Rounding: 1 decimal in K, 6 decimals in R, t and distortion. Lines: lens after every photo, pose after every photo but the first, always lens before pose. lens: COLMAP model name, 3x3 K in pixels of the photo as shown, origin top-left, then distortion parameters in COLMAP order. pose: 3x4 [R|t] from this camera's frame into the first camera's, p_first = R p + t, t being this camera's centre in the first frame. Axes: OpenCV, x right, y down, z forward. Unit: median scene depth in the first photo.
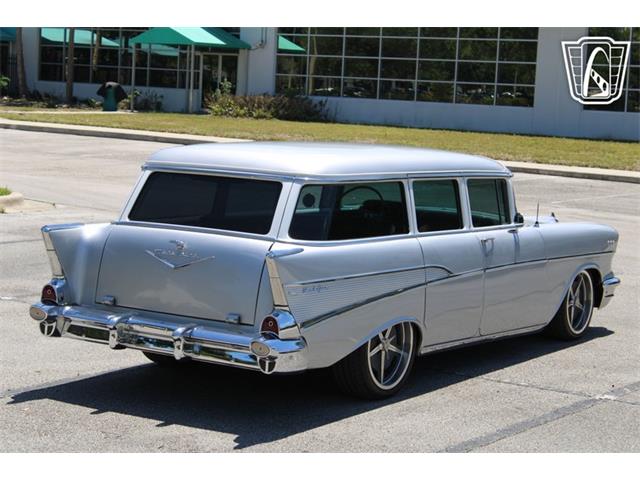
lens RADIAL K [[1509.6, 0, 320.0], [0, 1509.6, 240.0], [0, 0, 1]] dist [0.037882, 0.146731]
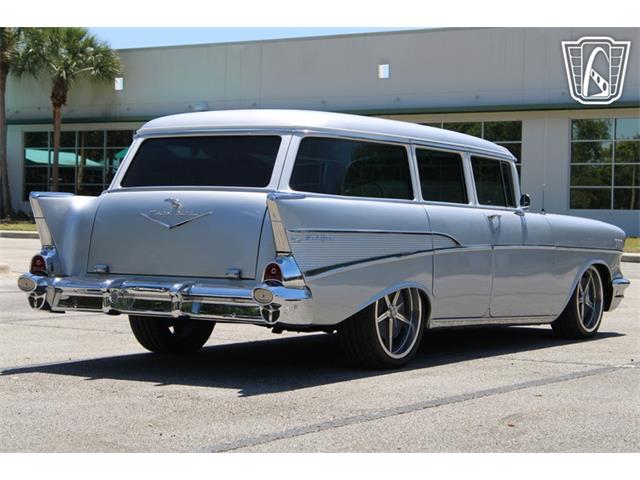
lens RADIAL K [[1509.6, 0, 320.0], [0, 1509.6, 240.0], [0, 0, 1]] dist [0.037882, 0.146731]
pose [[0.999606, -0.025961, 0.010652, -0.011796], [0.026816, 0.995578, -0.090032, 0.110087], [-0.008267, 0.090282, 0.995882, 0.049870]]
